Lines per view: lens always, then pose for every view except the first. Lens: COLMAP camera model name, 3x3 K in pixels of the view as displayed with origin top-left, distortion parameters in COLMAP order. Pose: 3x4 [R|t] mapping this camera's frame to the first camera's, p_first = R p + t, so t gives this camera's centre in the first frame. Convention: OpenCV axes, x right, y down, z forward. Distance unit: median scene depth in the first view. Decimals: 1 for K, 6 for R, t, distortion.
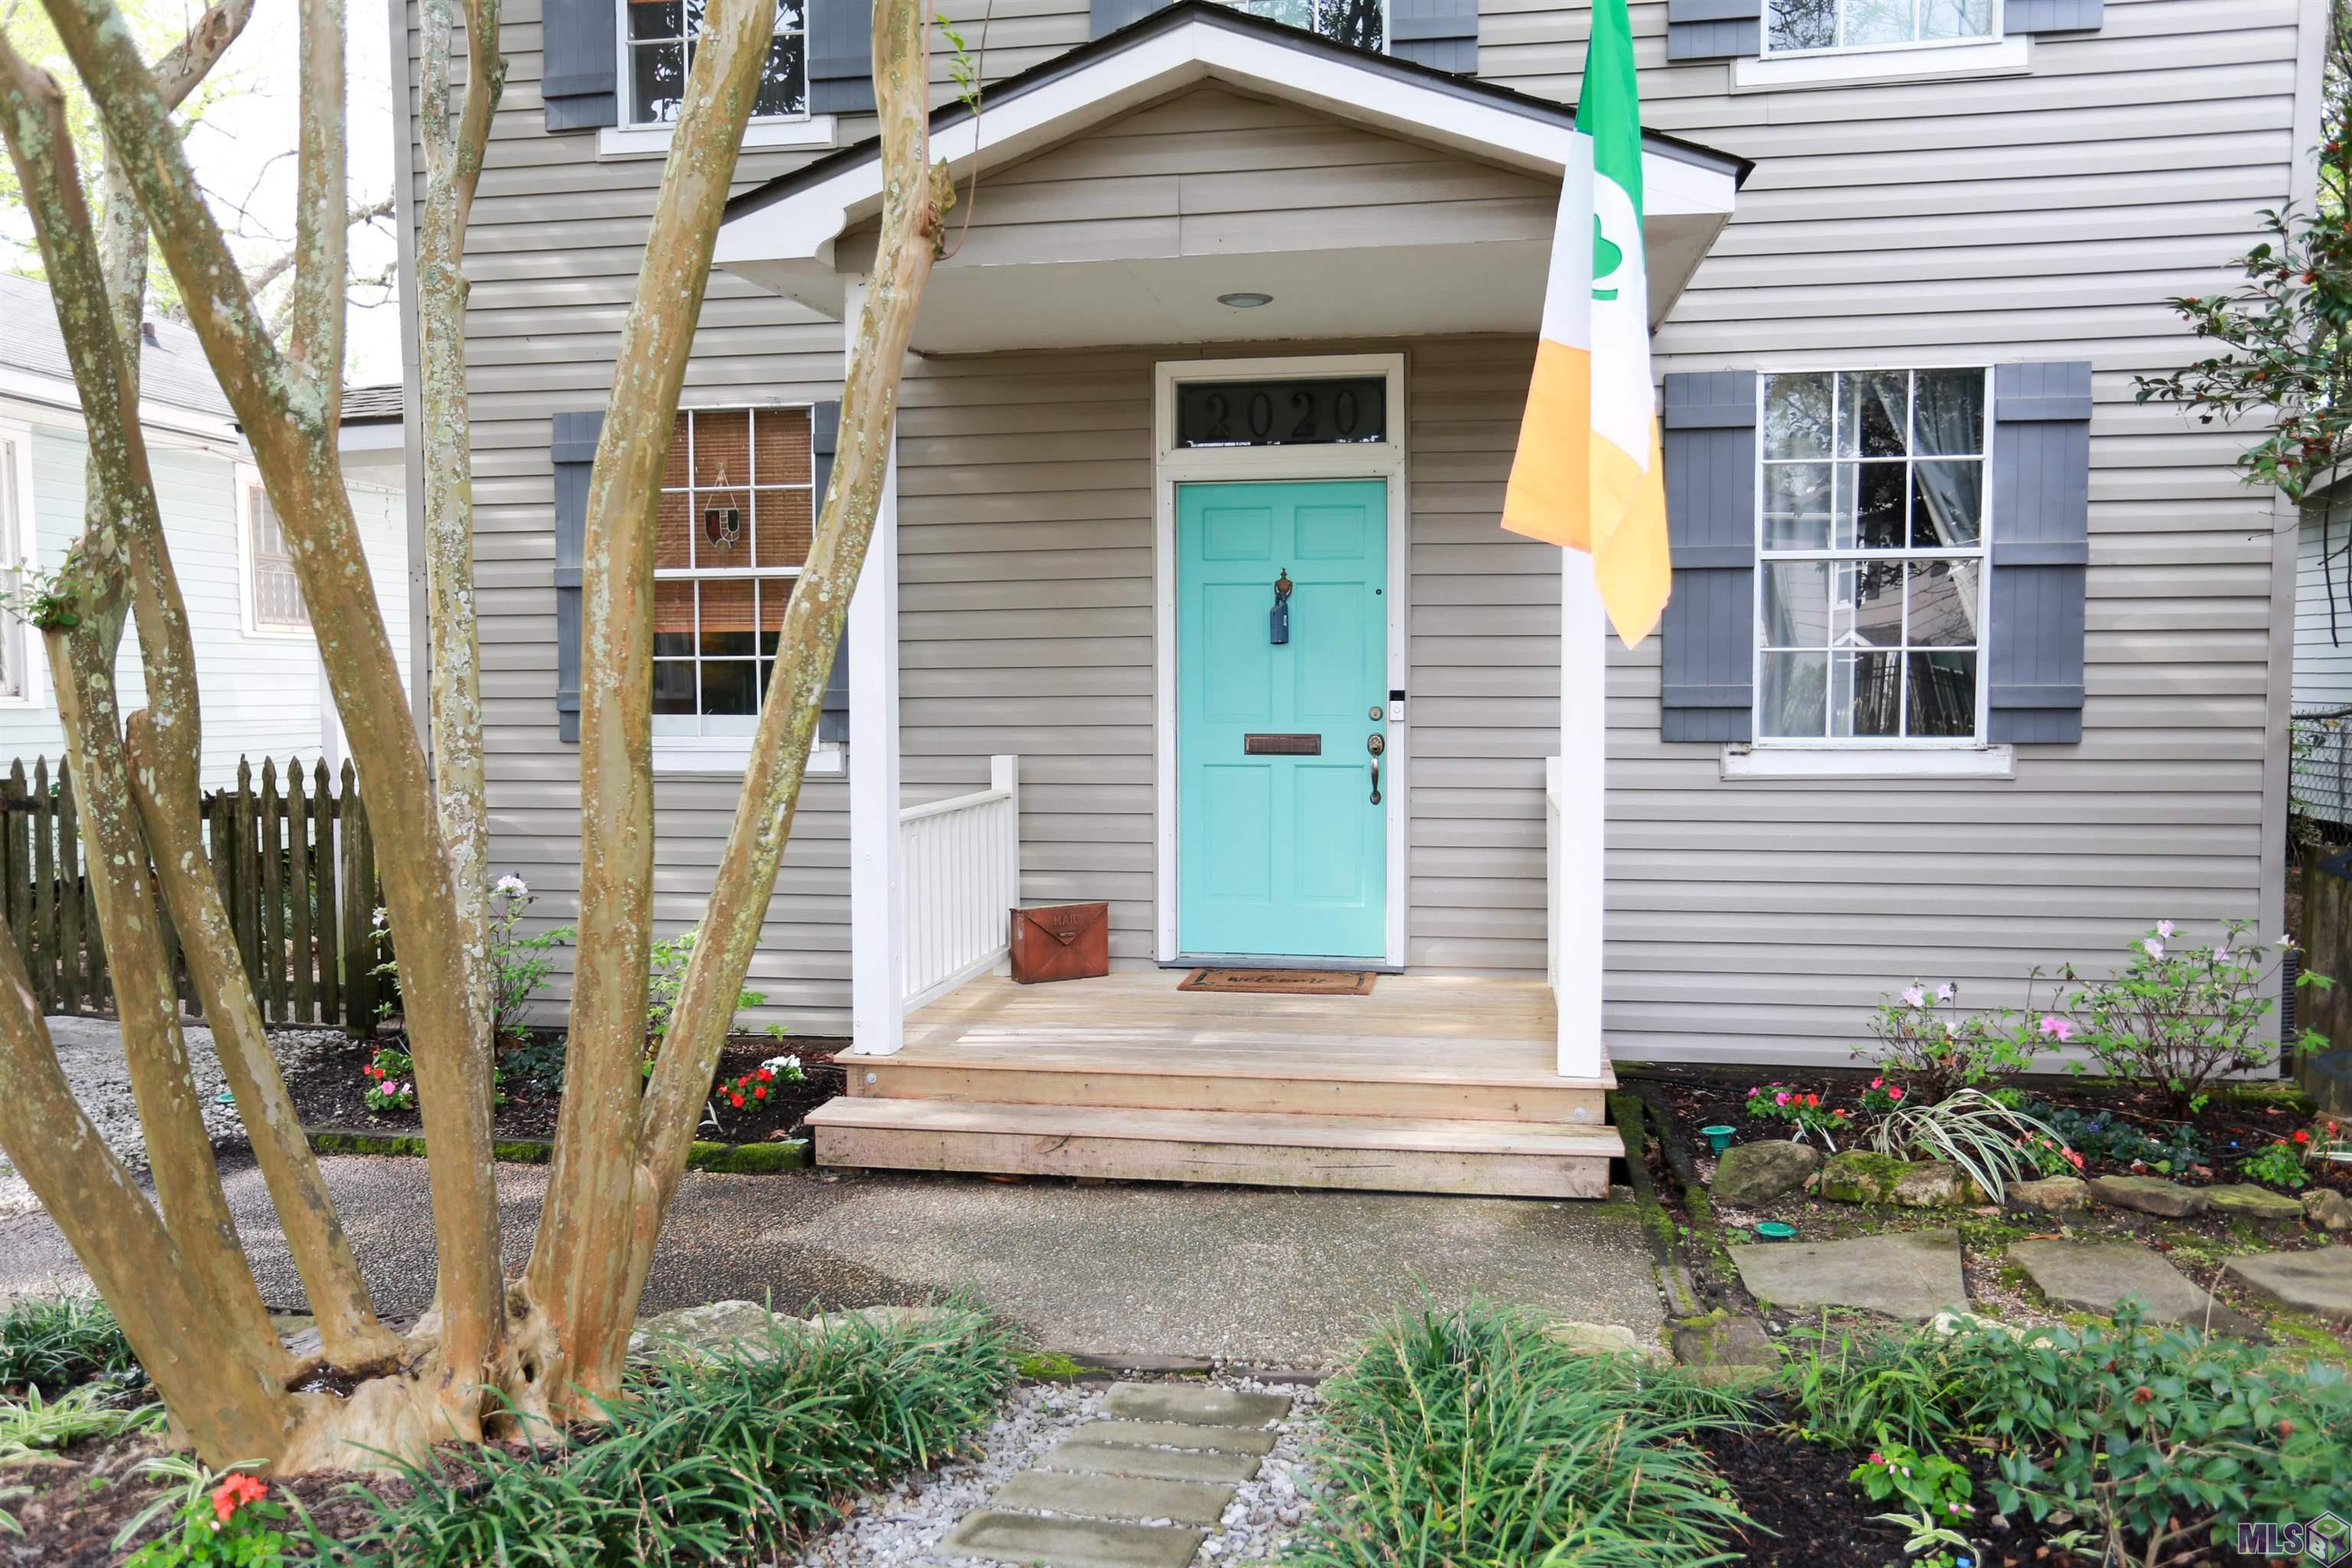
lens RADIAL K [[1846.2, 0, 1176.0], [0, 1846.2, 784.0], [0, 0, 1]] dist [-0.042988, -0.000073]
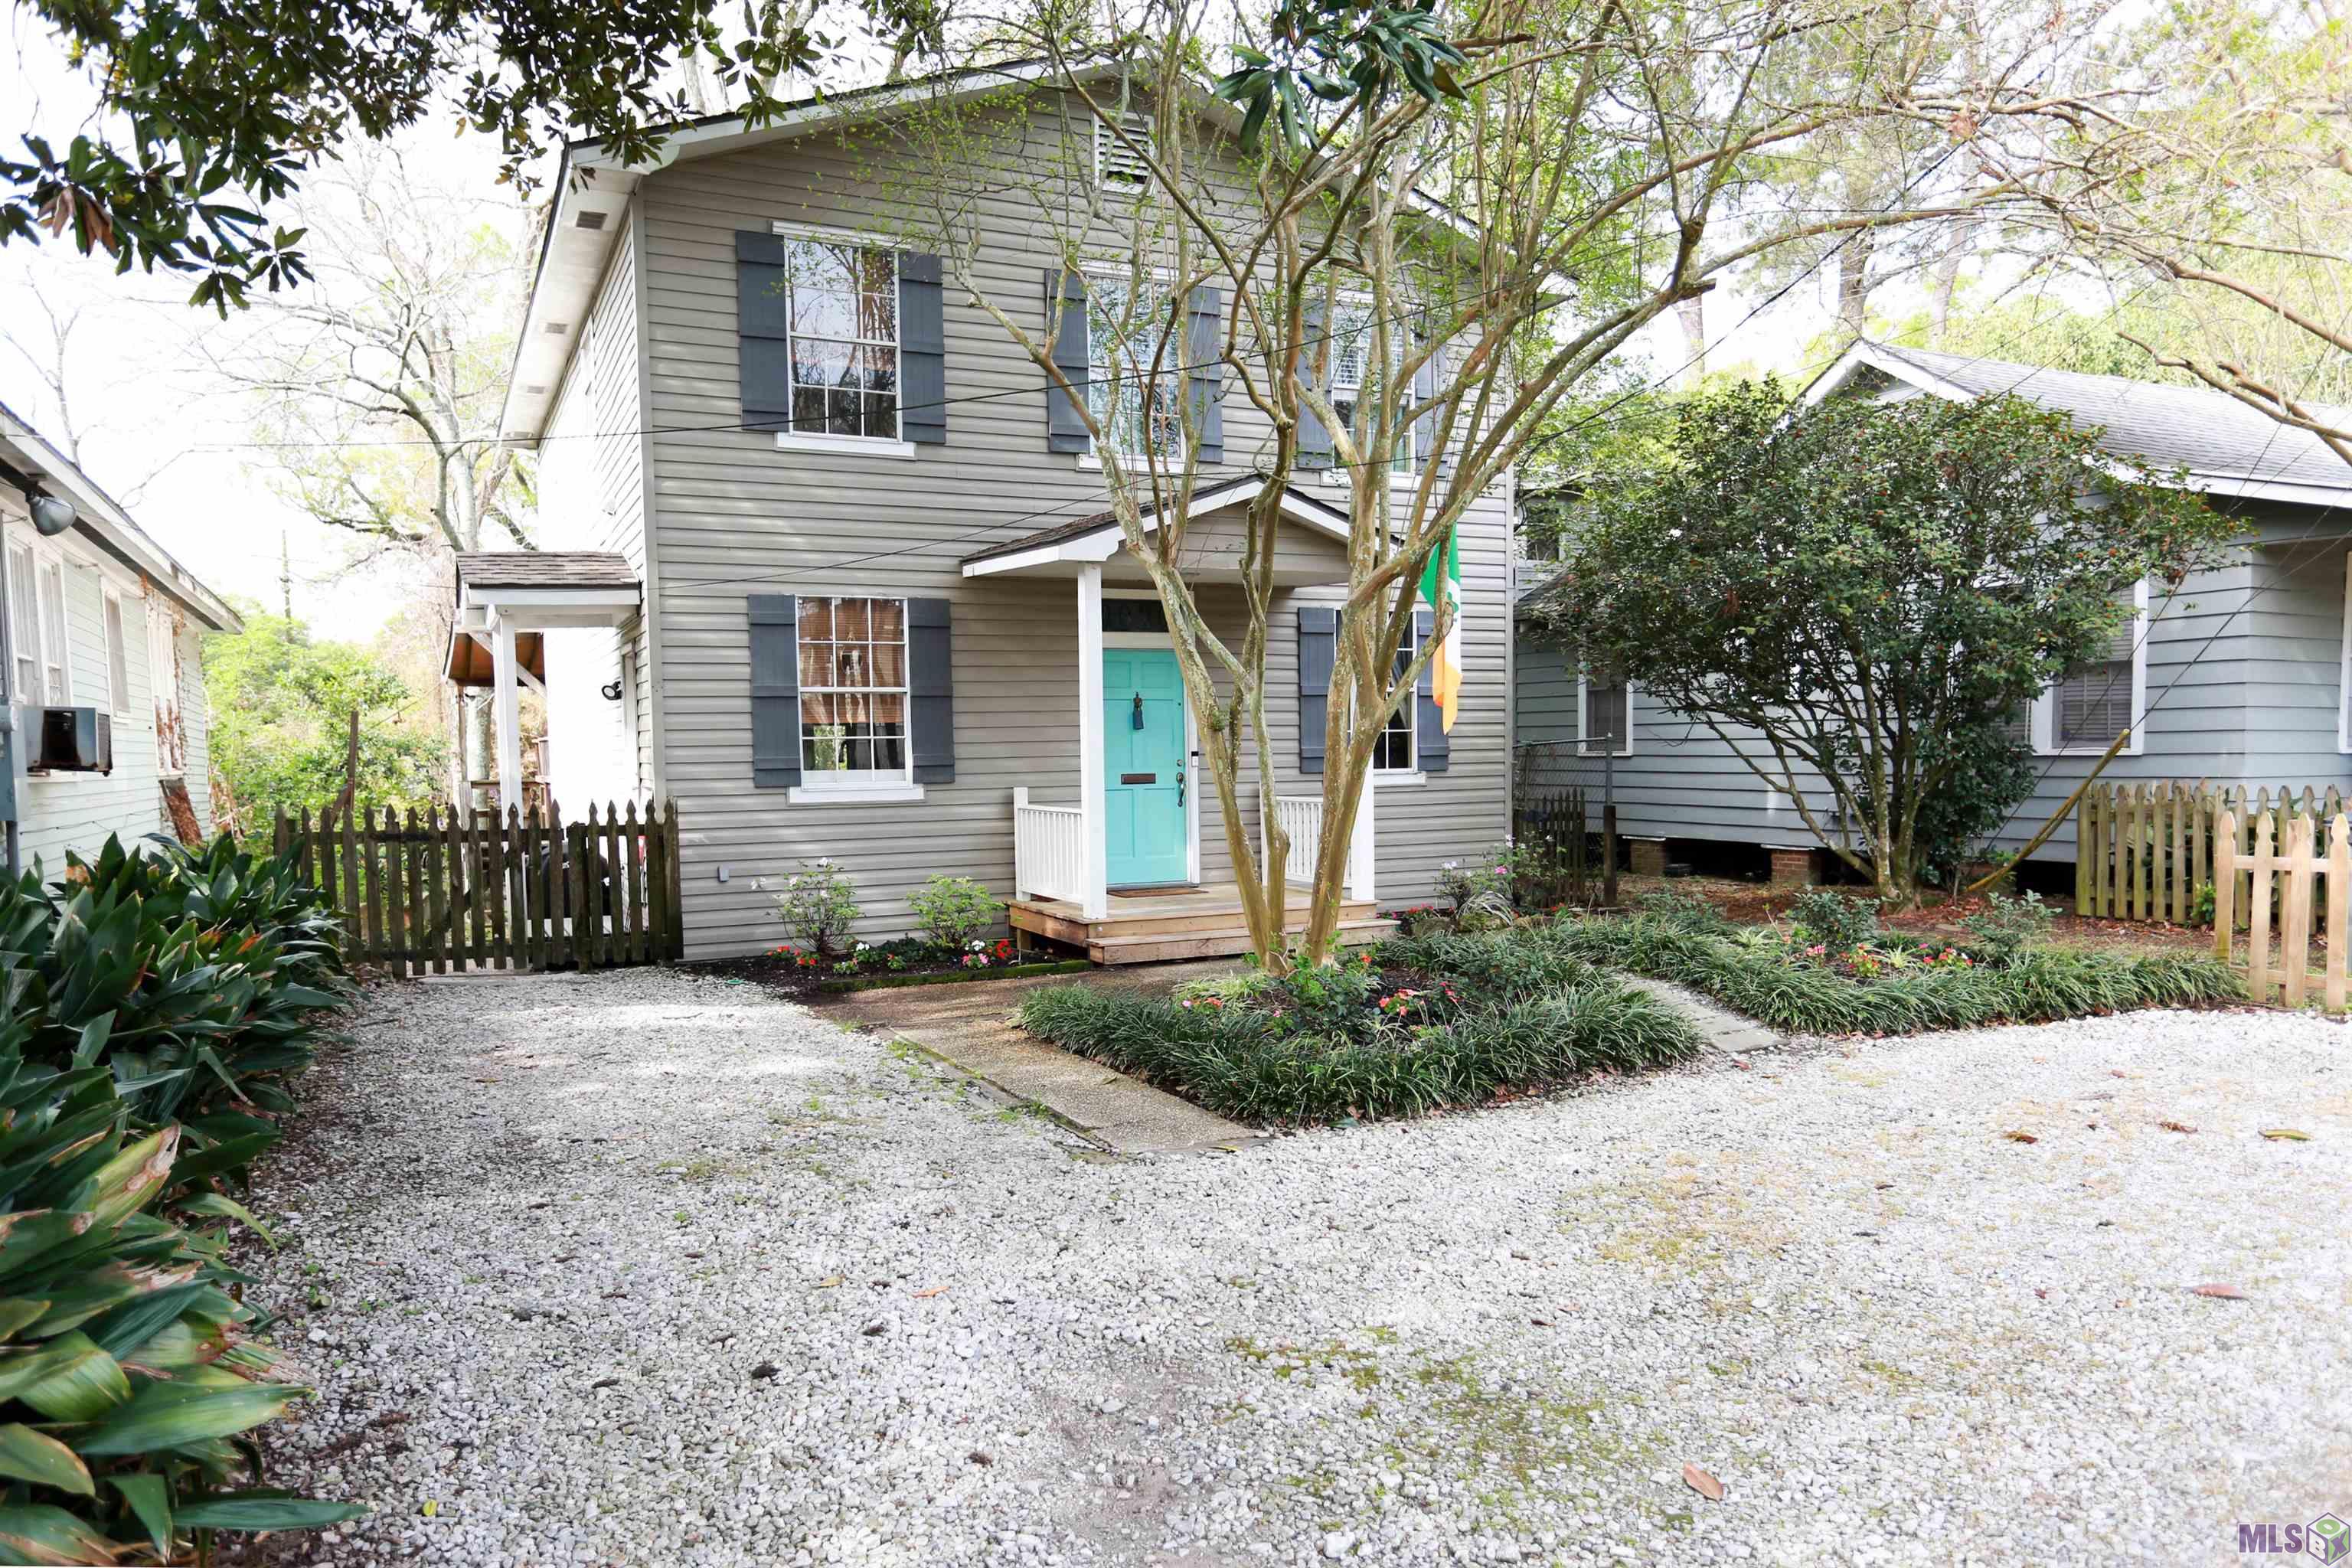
lens RADIAL K [[1642.8, 0, 1176.0], [0, 1642.8, 784.0], [0, 0, 1]] dist [-0.000571, -0.000101]
pose [[0.813968, -0.023957, 0.580416, -0.949146], [0.035150, 0.999350, -0.008046, 0.000592], [-0.579846, 0.026951, 0.814280, -0.491924]]
